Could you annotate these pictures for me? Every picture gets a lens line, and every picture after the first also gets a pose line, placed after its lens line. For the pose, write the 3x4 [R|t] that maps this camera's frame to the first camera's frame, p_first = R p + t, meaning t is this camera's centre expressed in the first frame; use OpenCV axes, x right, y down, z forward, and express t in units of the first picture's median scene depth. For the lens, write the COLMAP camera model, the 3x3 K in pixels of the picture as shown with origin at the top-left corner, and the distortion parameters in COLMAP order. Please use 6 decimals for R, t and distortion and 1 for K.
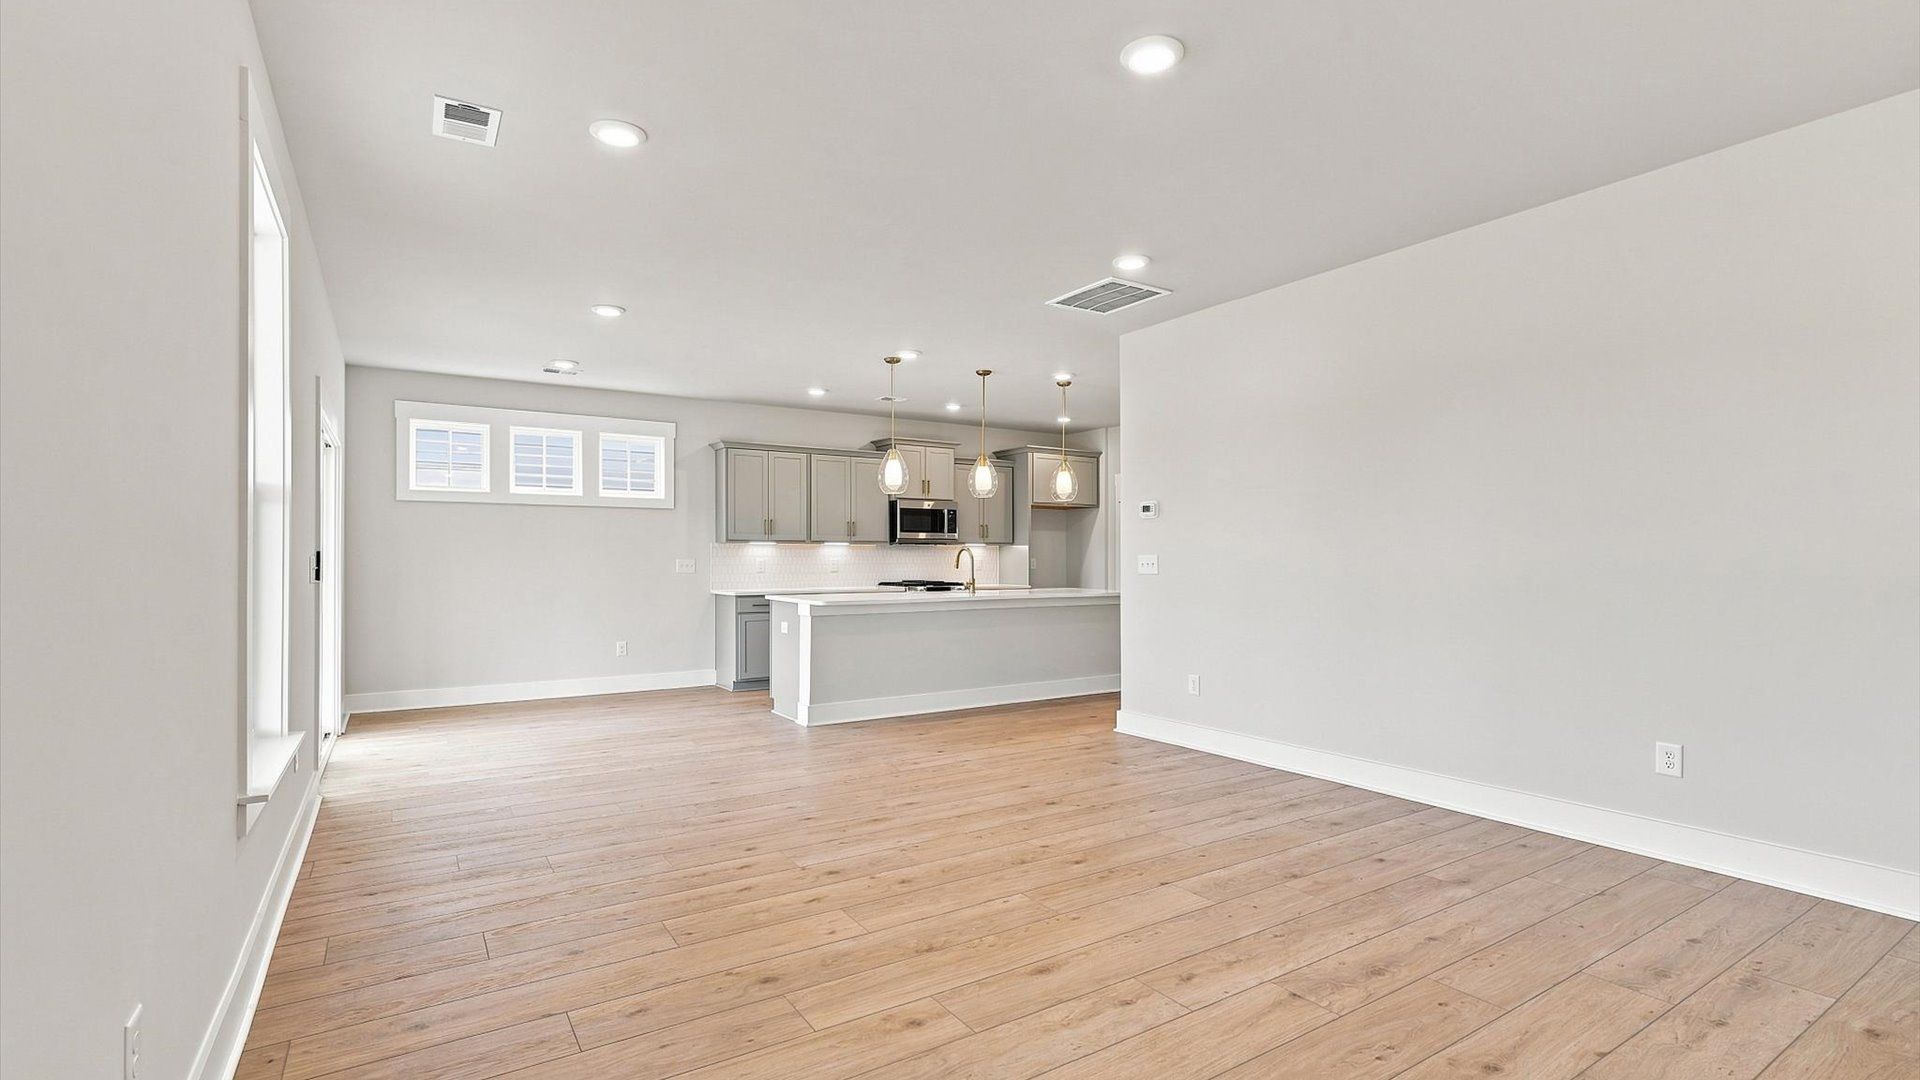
lens RADIAL K [[872.8, 0, 965.6], [0, 872.8, 542.8], [0, 0, 1]] dist [0.000573, 0.000220]
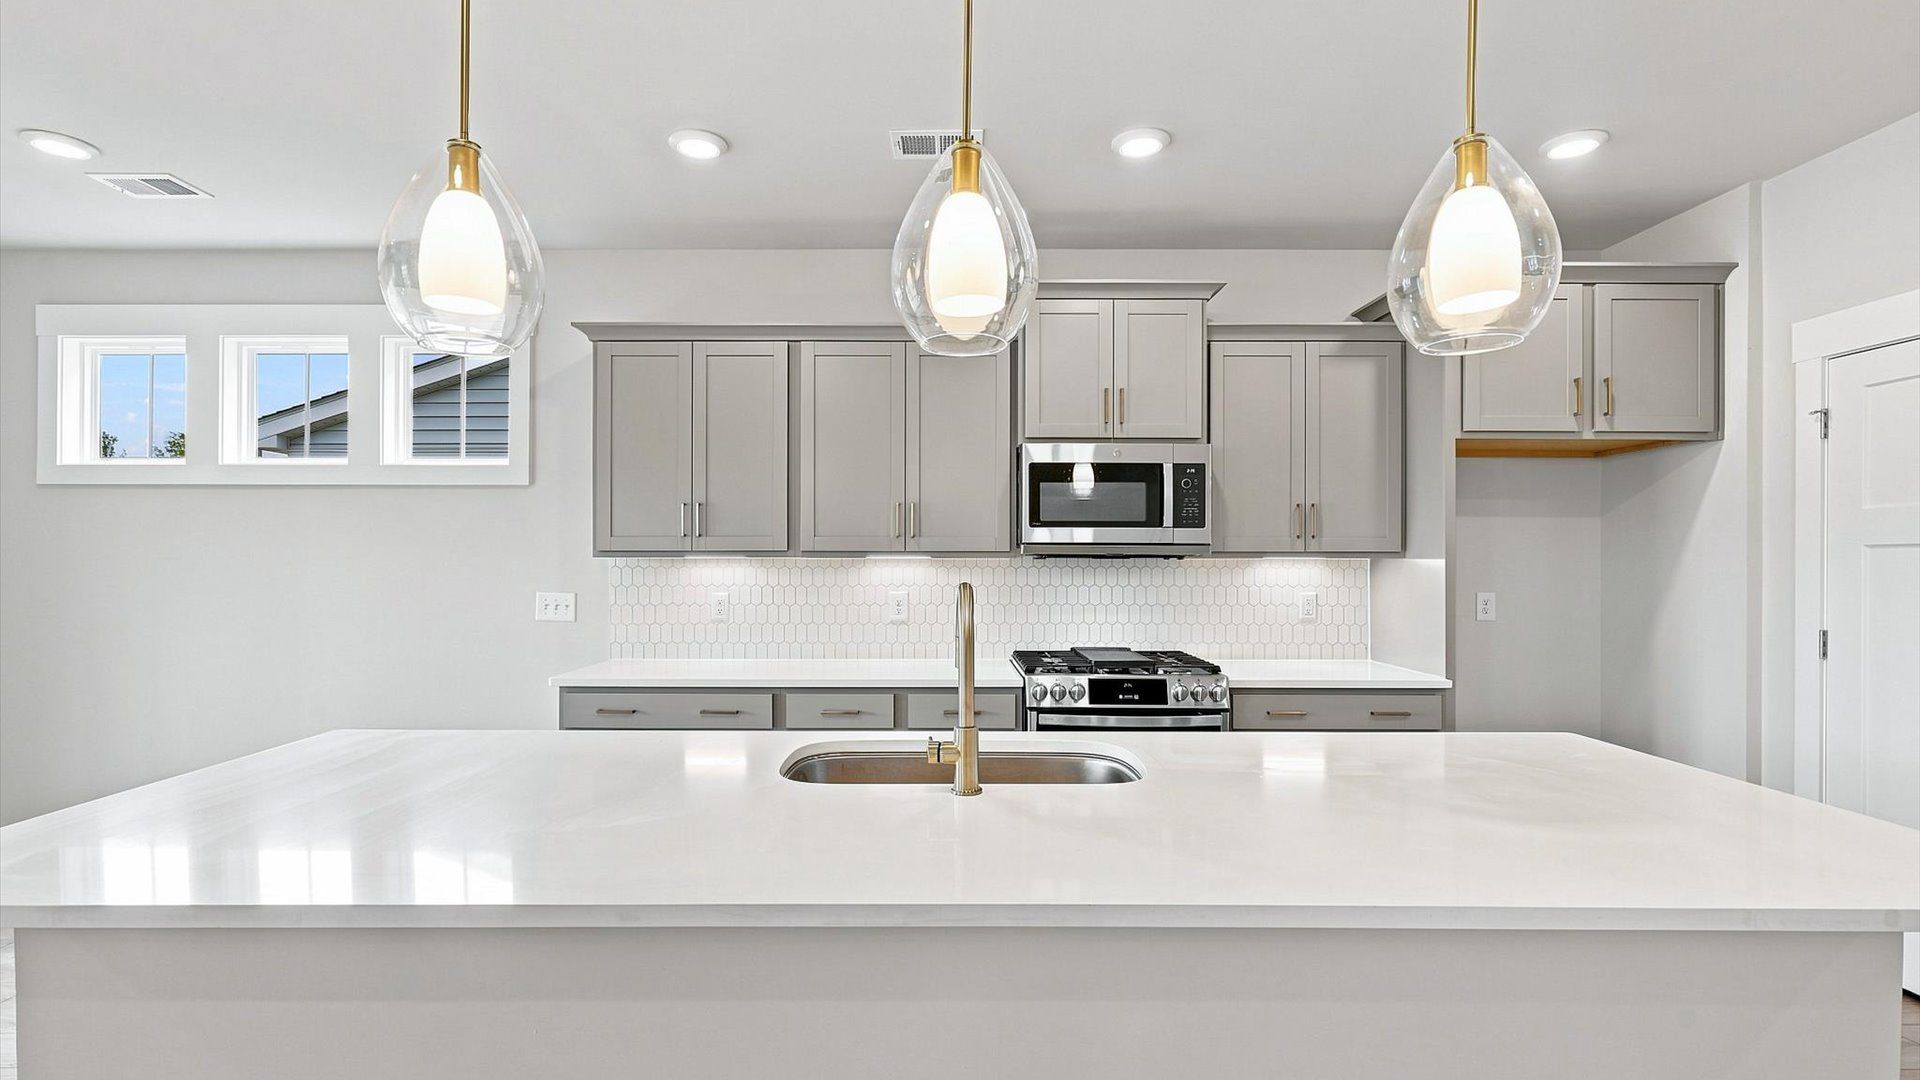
lens RADIAL K [[872.8, 0, 949.6], [0, 872.8, 553.9], [0, 0, 1]] dist [0.000573, 0.000220]
pose [[0.836383, -0.002086, -0.548142, 0.101206], [0.008344, 0.999925, 0.008927, -0.004118], [0.548082, -0.012040, 0.836338, 0.638945]]
